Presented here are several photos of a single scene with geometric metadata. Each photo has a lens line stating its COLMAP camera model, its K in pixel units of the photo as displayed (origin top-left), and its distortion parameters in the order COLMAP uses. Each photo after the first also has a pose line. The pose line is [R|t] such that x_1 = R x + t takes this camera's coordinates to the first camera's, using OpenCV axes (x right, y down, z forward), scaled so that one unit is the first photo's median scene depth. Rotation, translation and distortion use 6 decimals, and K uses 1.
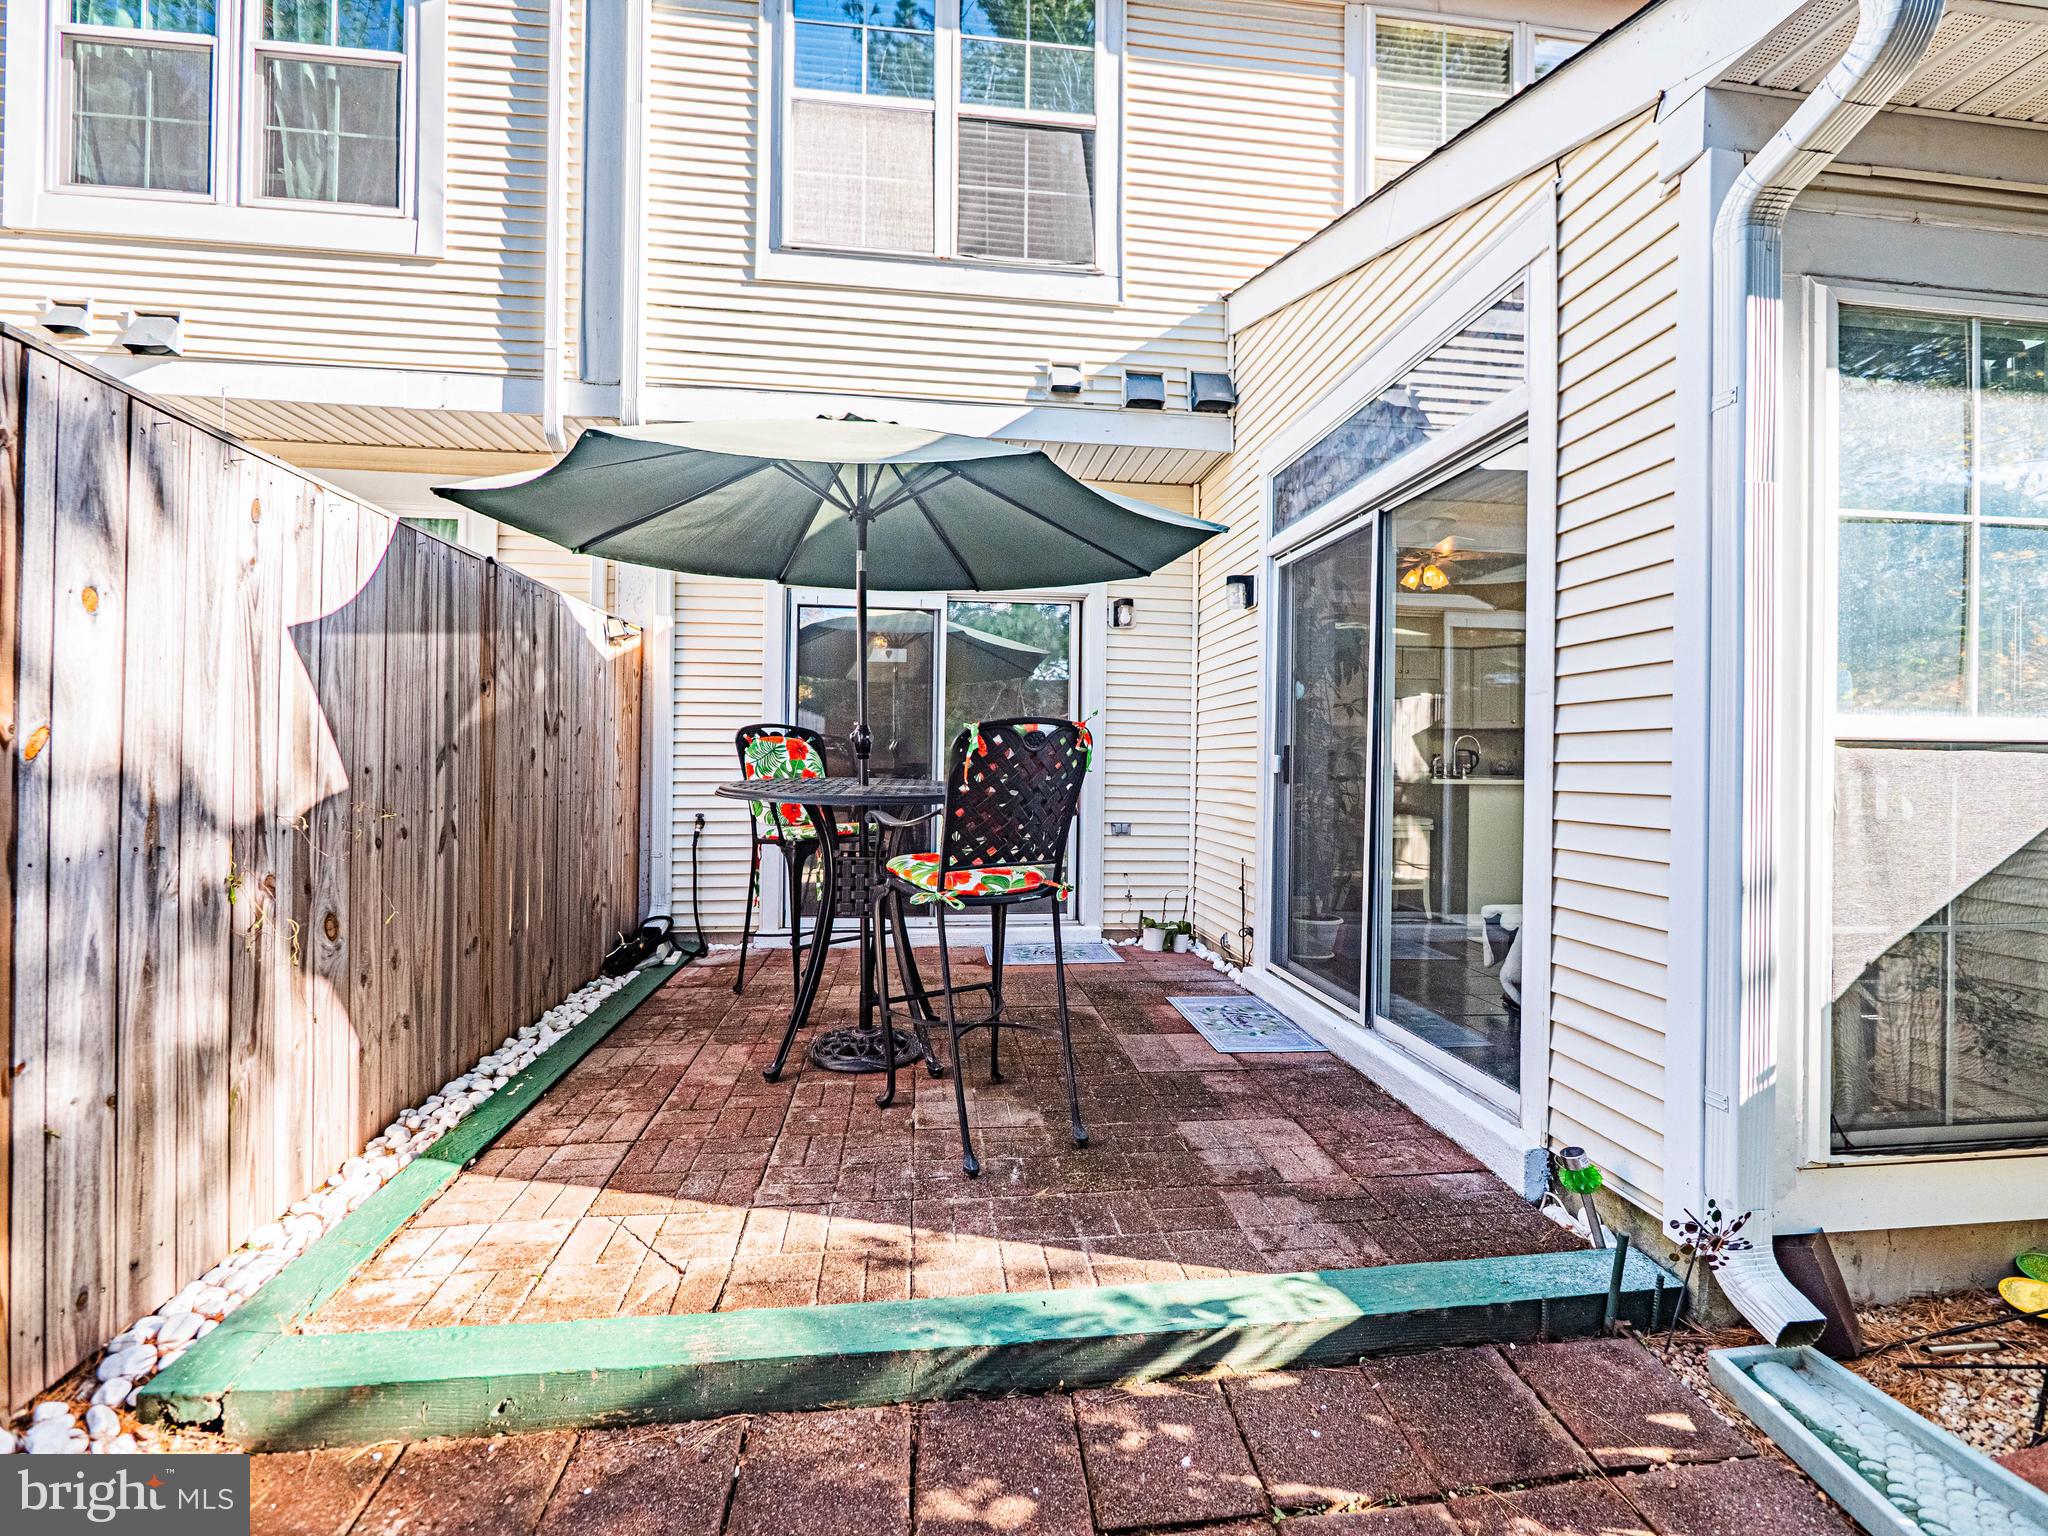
lens RADIAL K [[876.3, 0, 1018.4], [0, 876.3, 758.4], [0, 0, 1]] dist [0.000610, 0.000734]
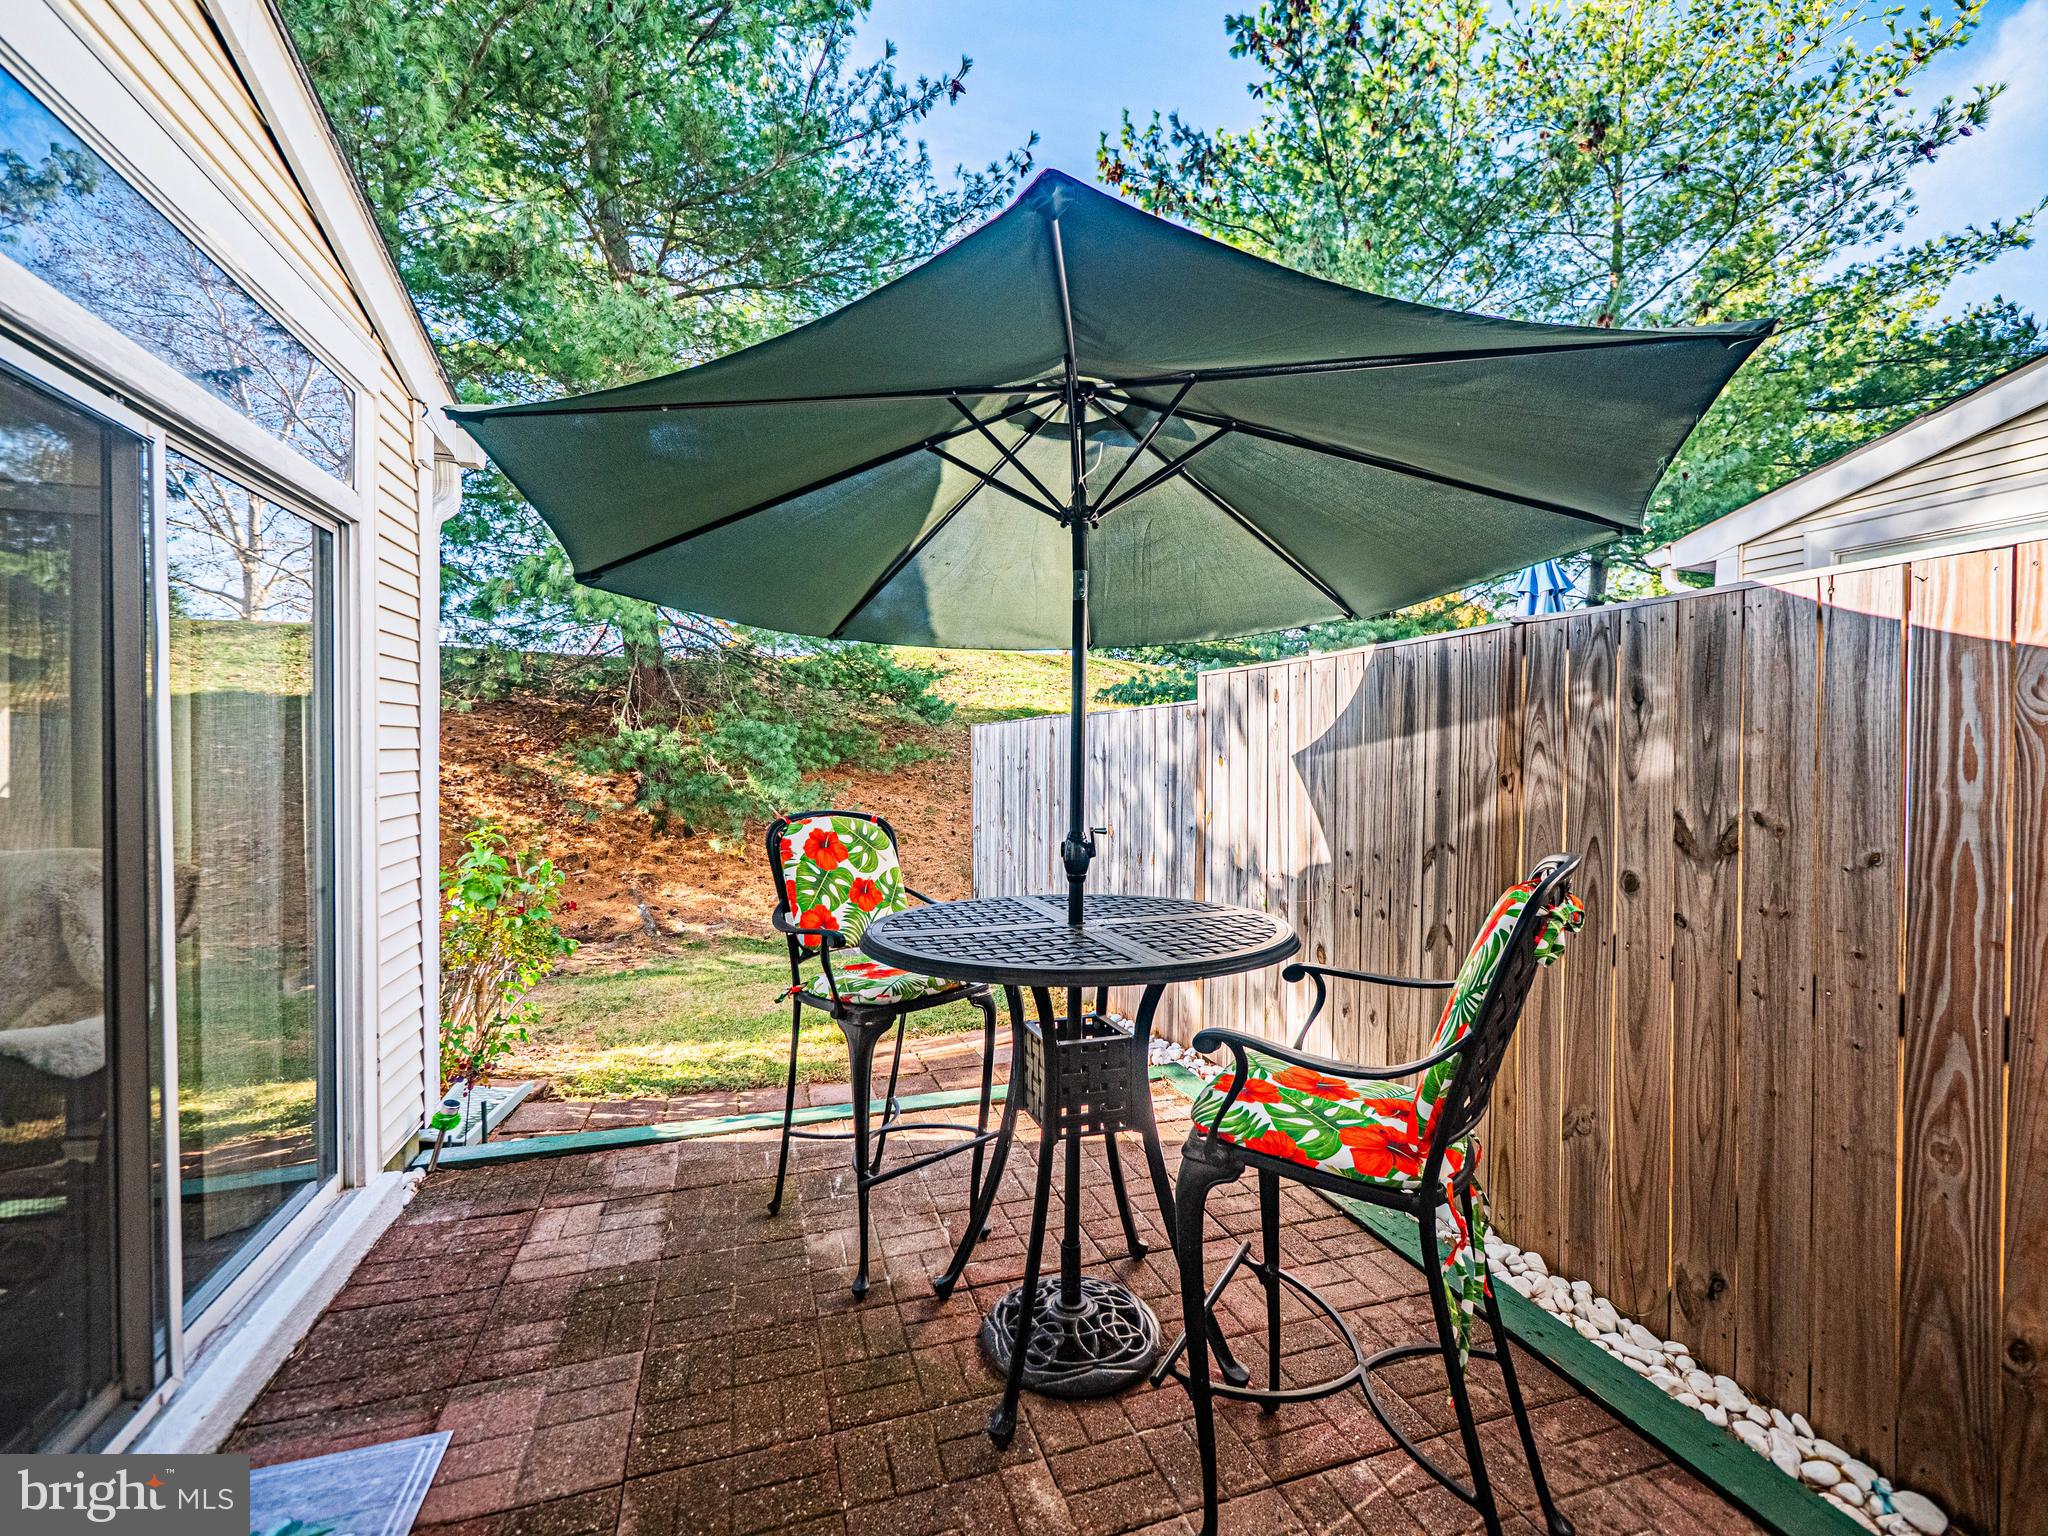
lens RADIAL K [[876.3, 0, 1018.4], [0, 876.3, 758.4], [0, 0, 1]] dist [0.000610, 0.000734]
pose [[-0.982035, -0.015530, -0.188059, -0.009210], [-0.016957, 0.999838, 0.005983, -0.099442], [0.187936, 0.009064, -0.982140, 1.715102]]
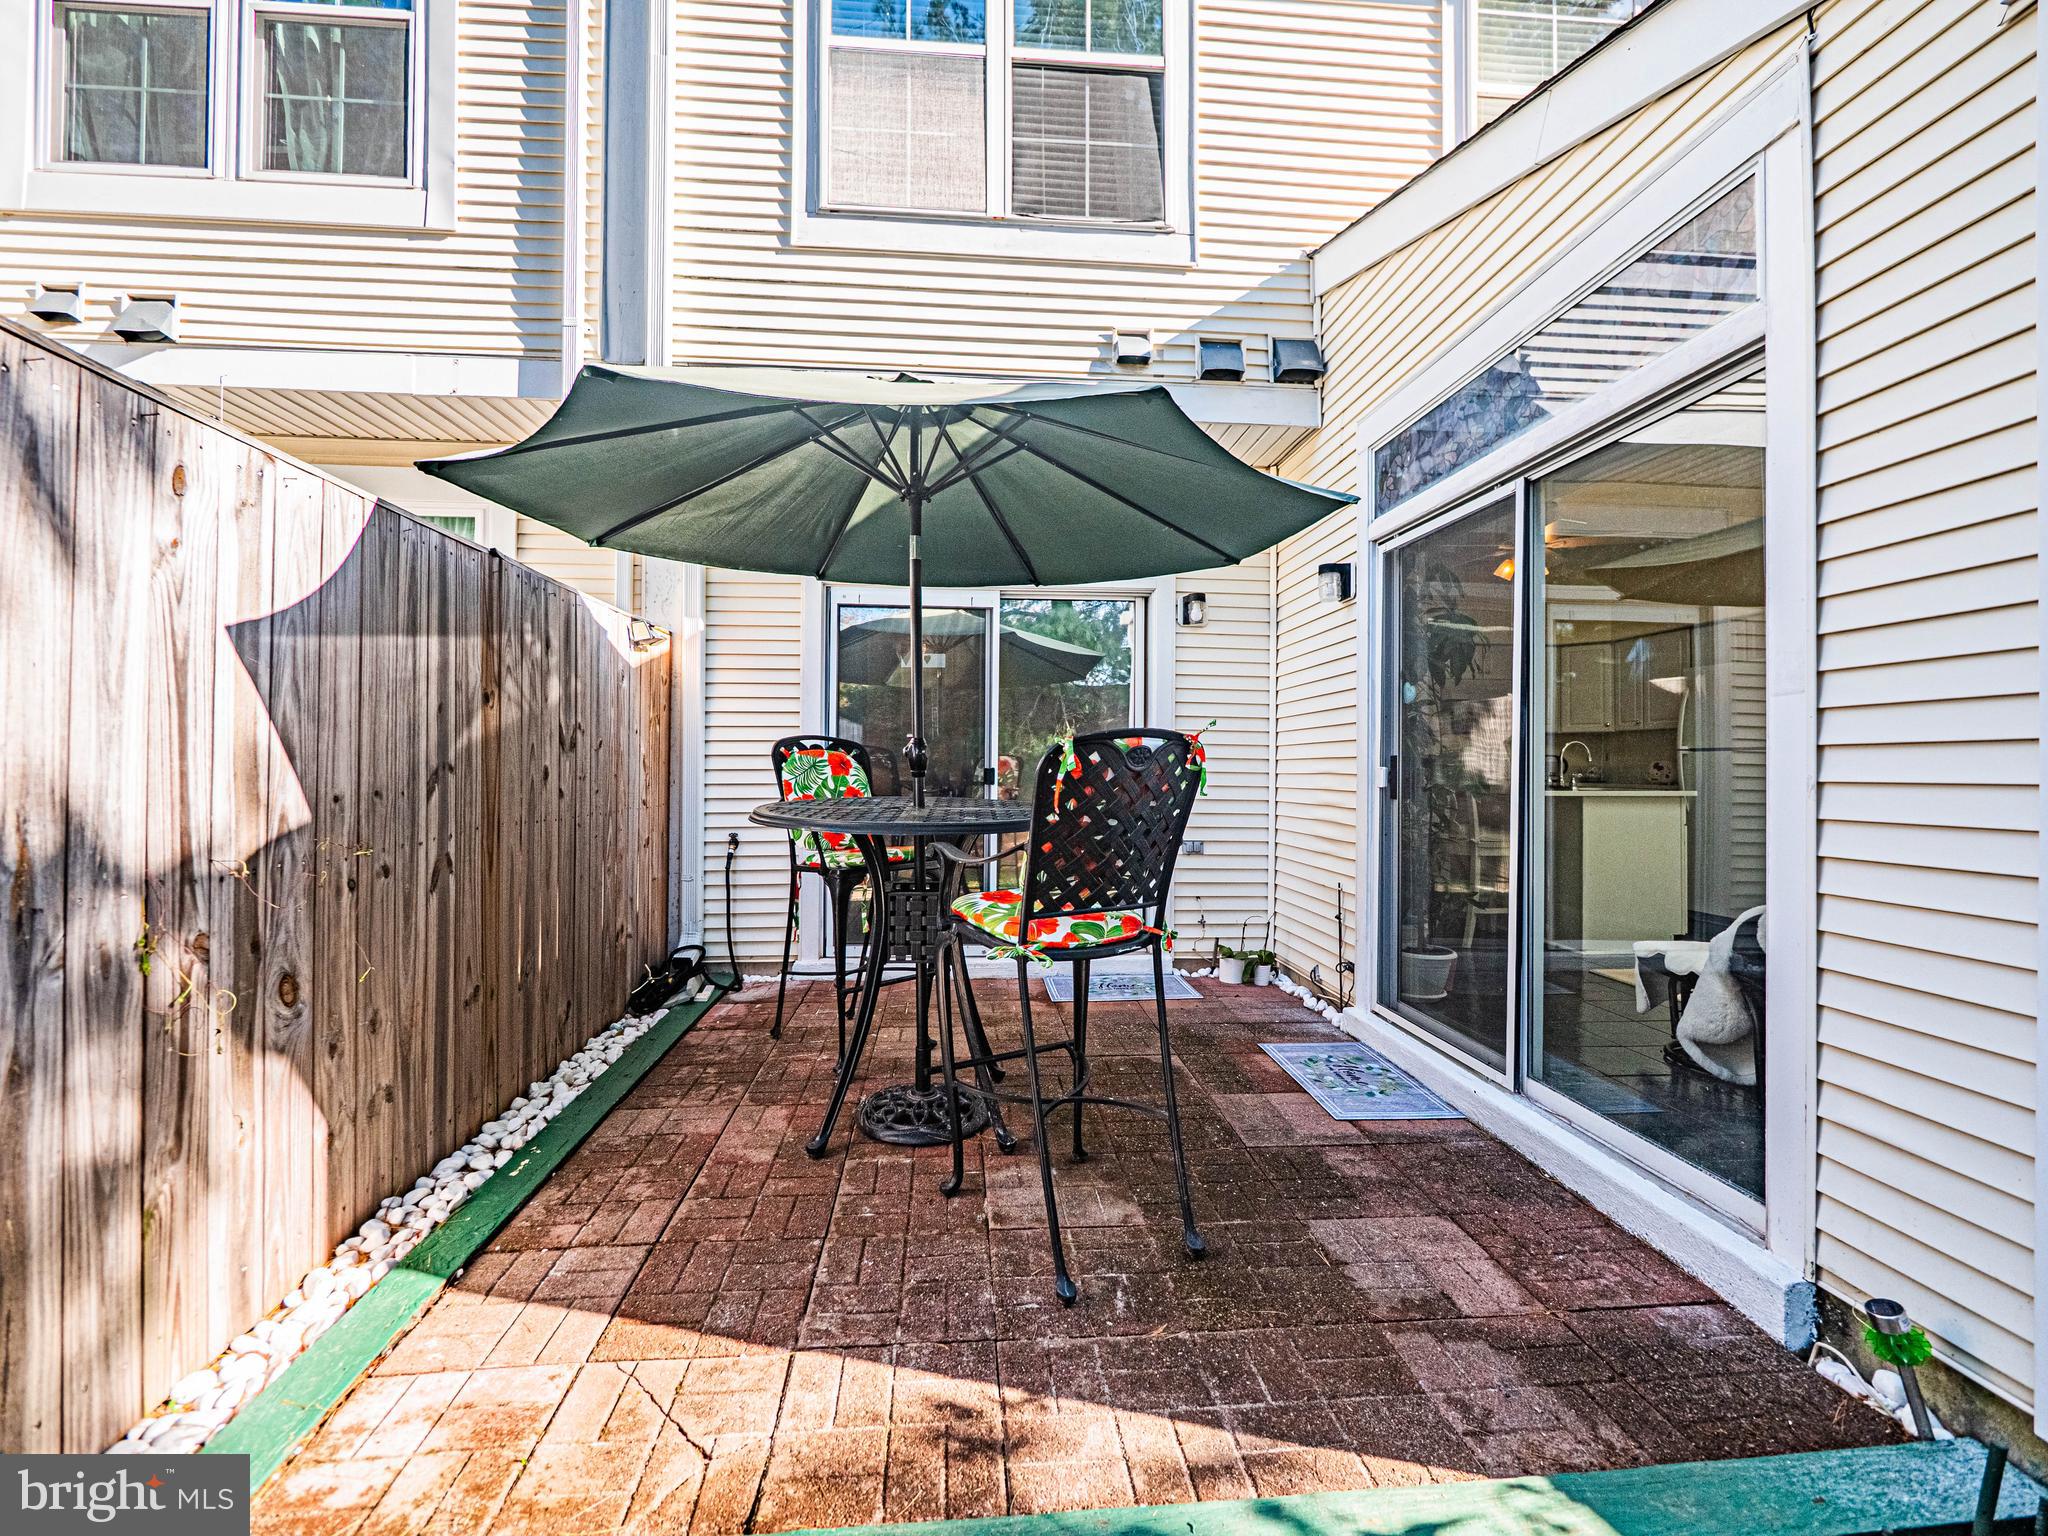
lens RADIAL K [[876.3, 0, 1018.4], [0, 876.3, 758.4], [0, 0, 1]] dist [0.000610, 0.000734]
pose [[0.999297, -0.006592, -0.036906, -0.048803], [0.006371, 0.999961, -0.006092, -0.012250], [0.036945, 0.005853, 0.999300, 0.147704]]
